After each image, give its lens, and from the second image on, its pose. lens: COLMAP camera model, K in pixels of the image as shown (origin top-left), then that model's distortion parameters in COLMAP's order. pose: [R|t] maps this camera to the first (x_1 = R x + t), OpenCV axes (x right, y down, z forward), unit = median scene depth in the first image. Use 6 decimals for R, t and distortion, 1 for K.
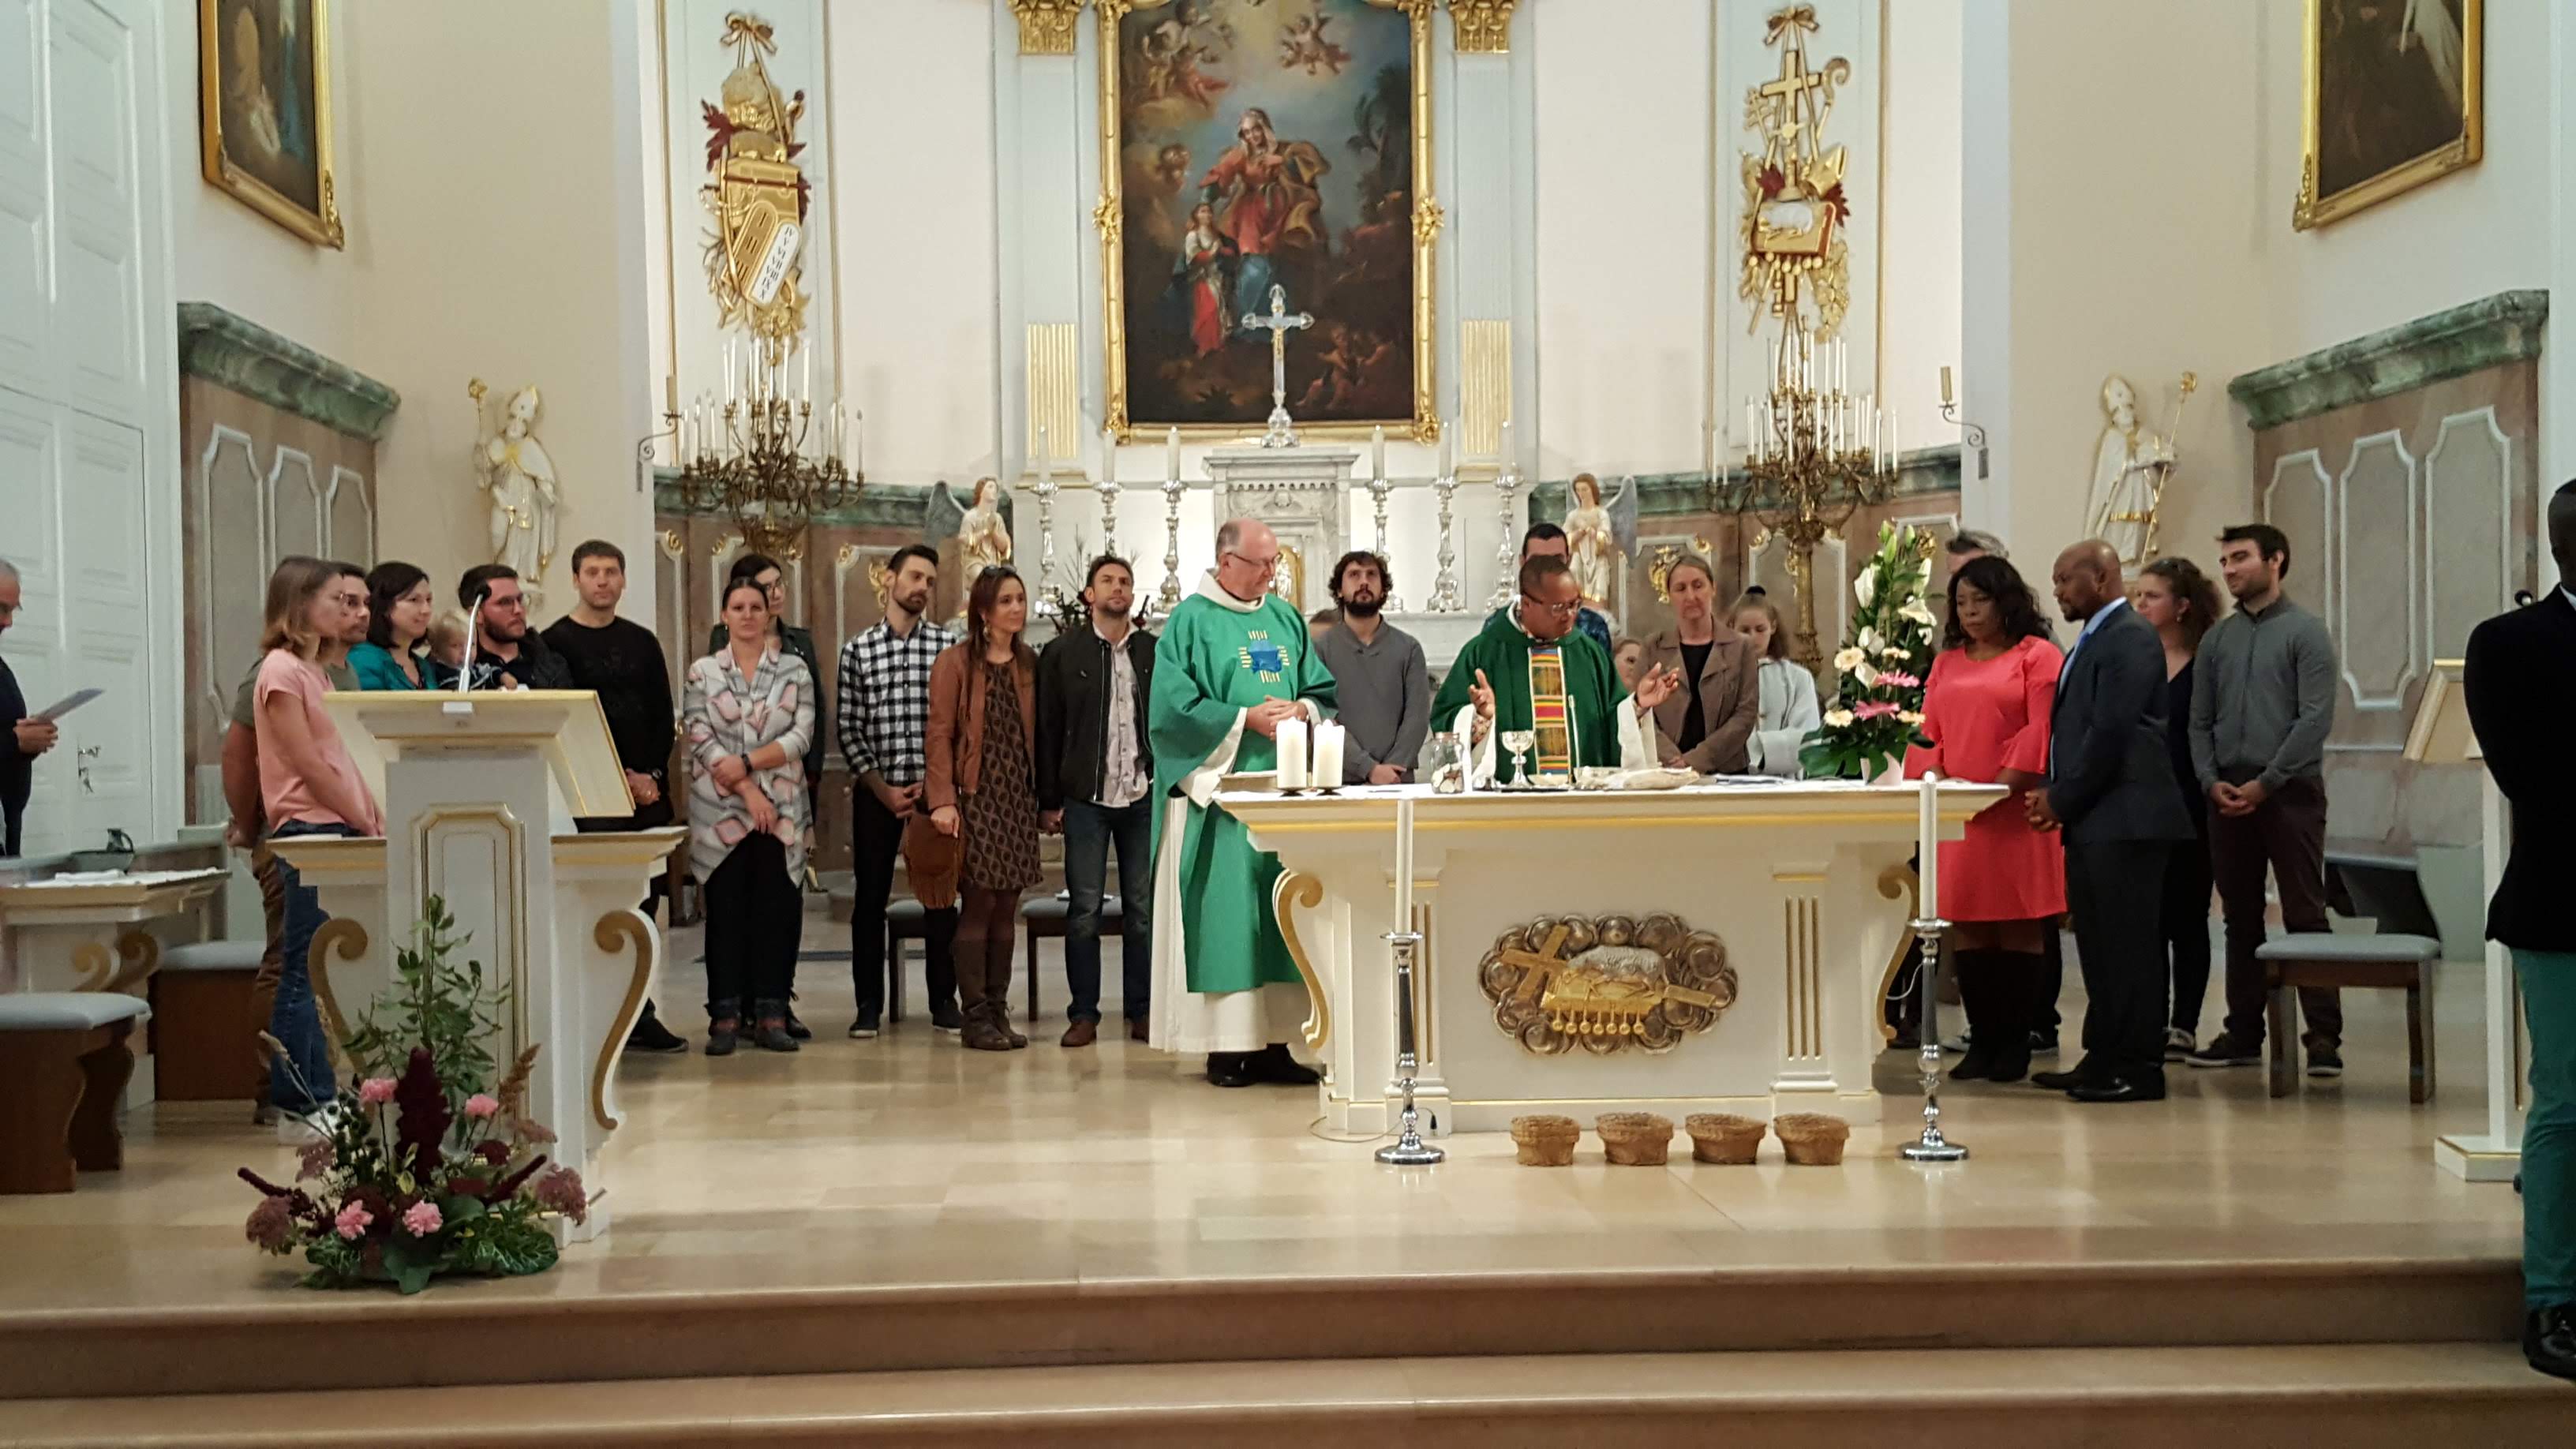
lens RADIAL K [[2871.6, 0, 1288.0], [0, 2871.6, 724.5], [0, 0, 1]] dist [0.207789, -0.440203]
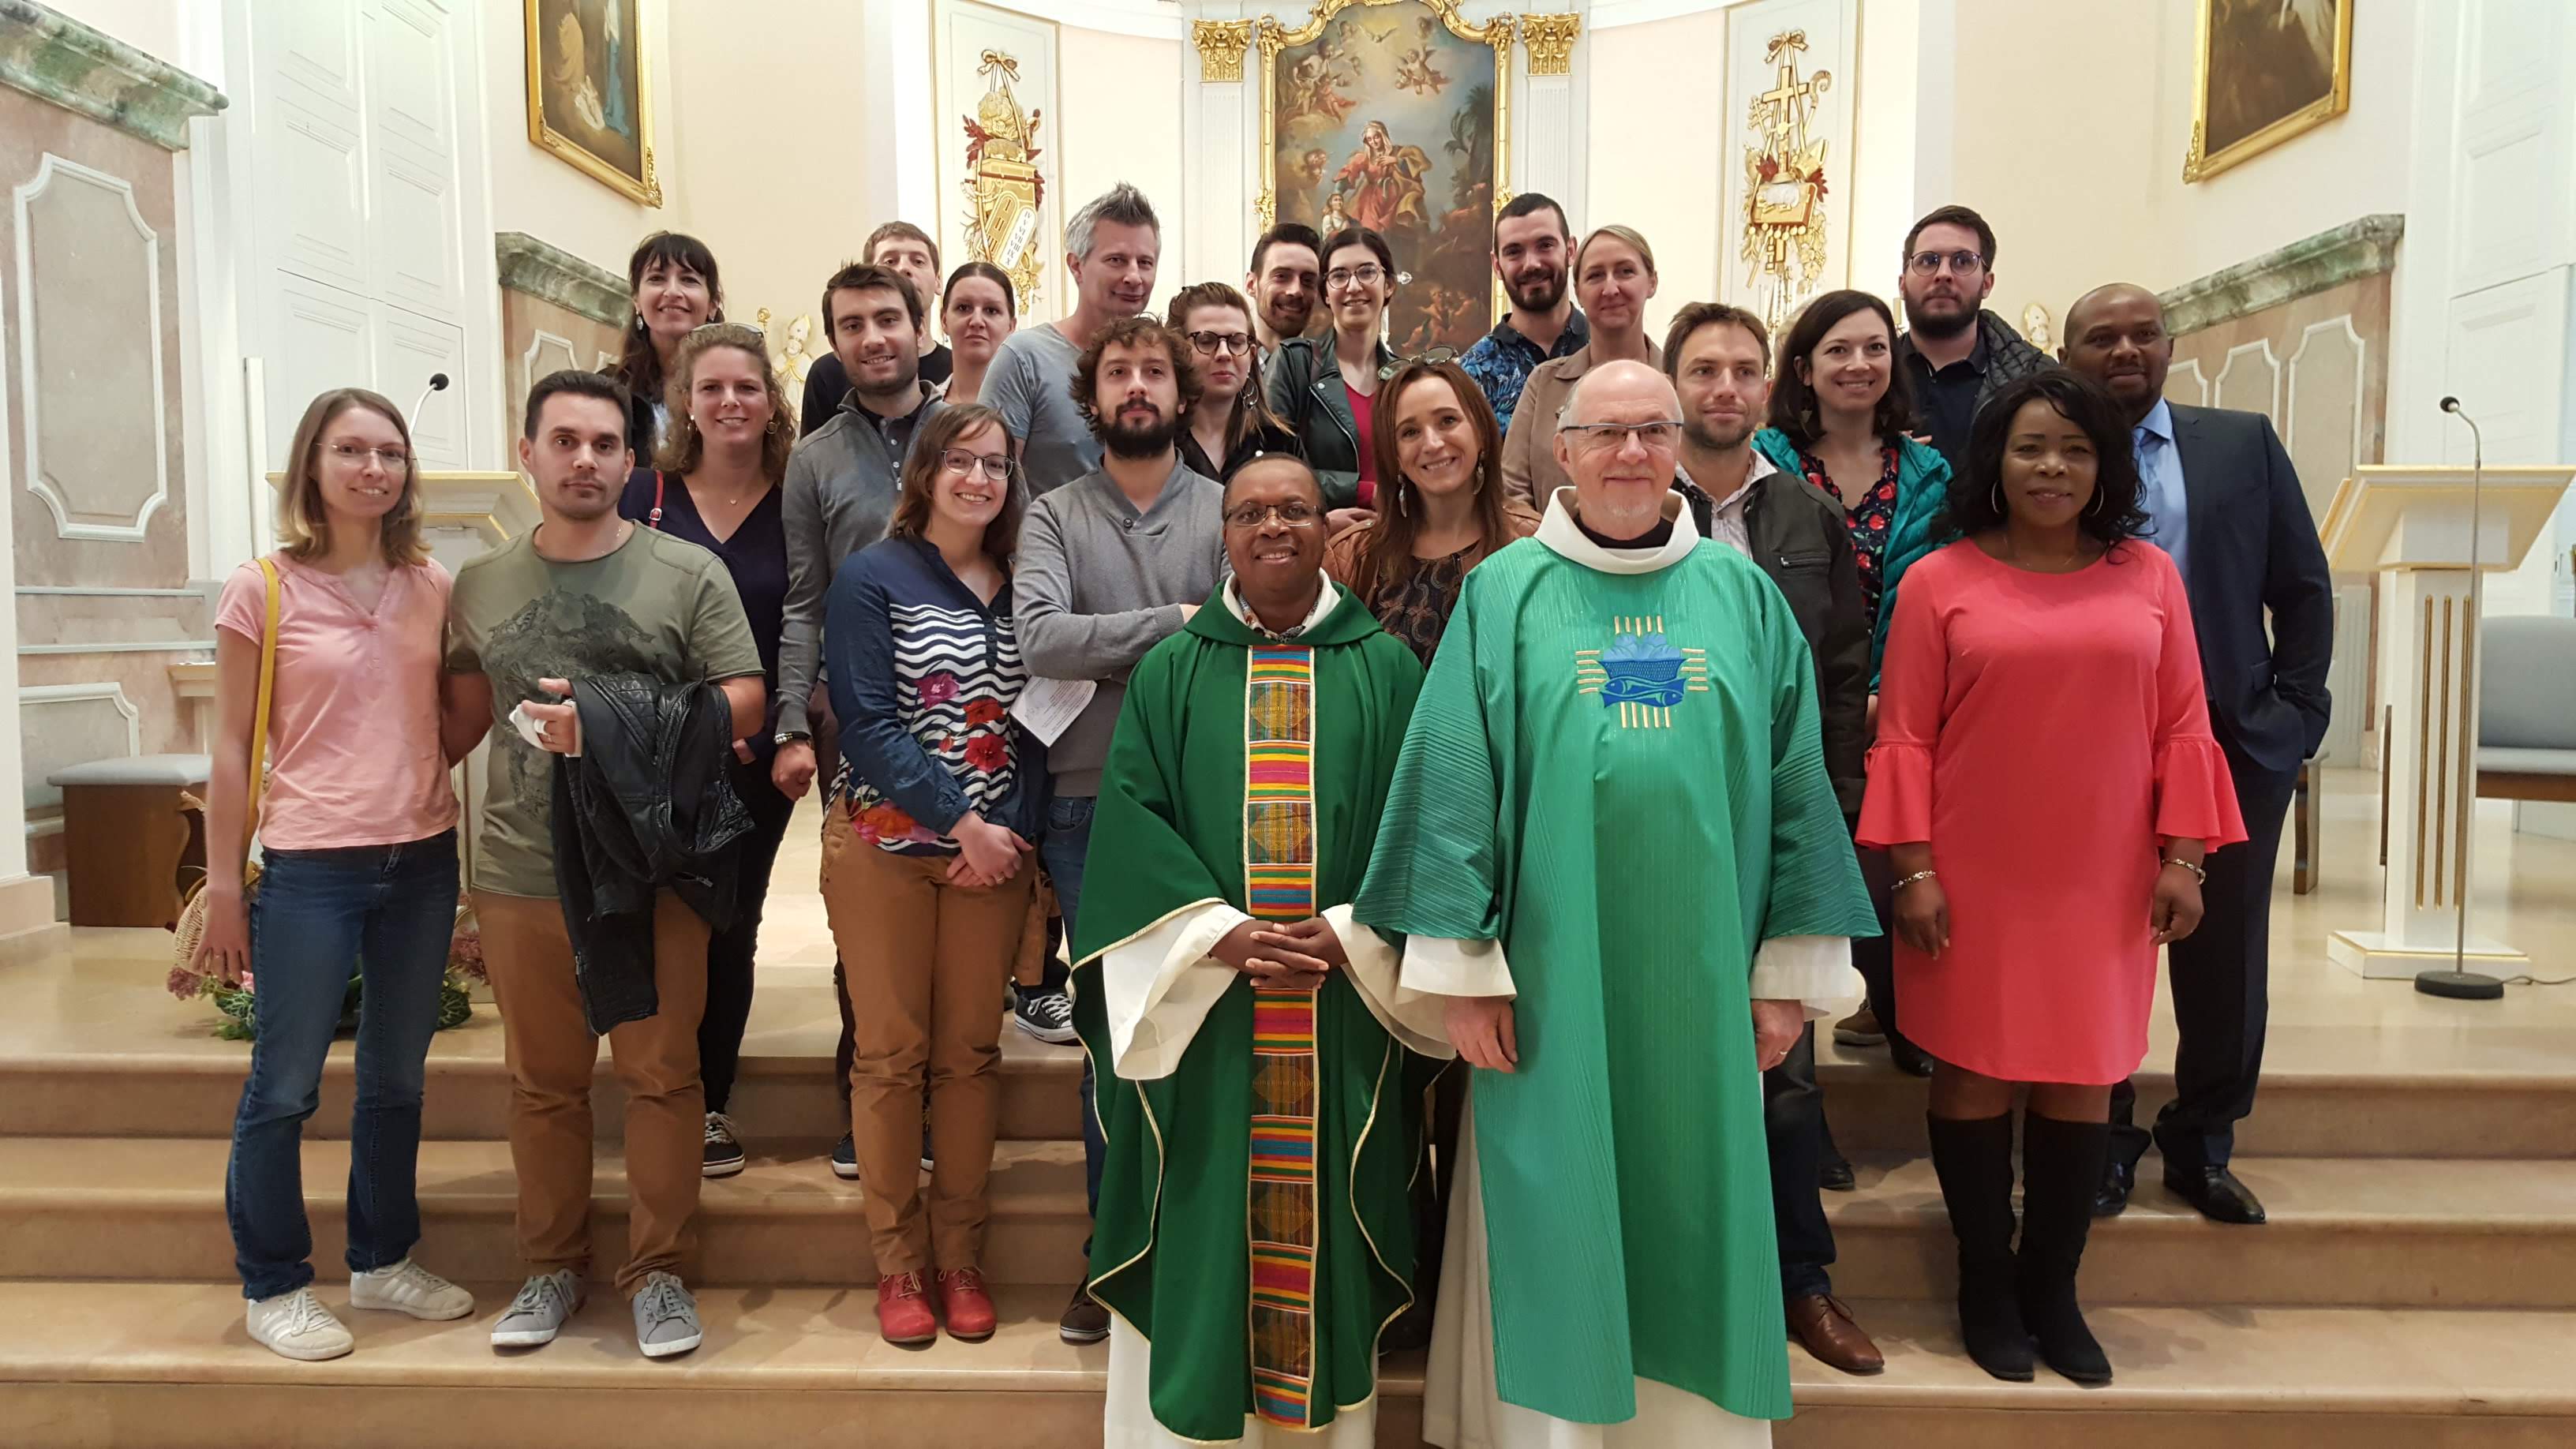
lens RADIAL K [[1909.2, 0, 1288.0], [0, 1909.2, 724.5], [0, 0, 1]] dist [0.135467, -0.184646]
pose [[0.996135, 0.016692, -0.086231, 0.040253], [-0.011384, 0.998031, 0.061684, 0.013947], [0.087091, -0.060464, 0.994364, 0.130247]]
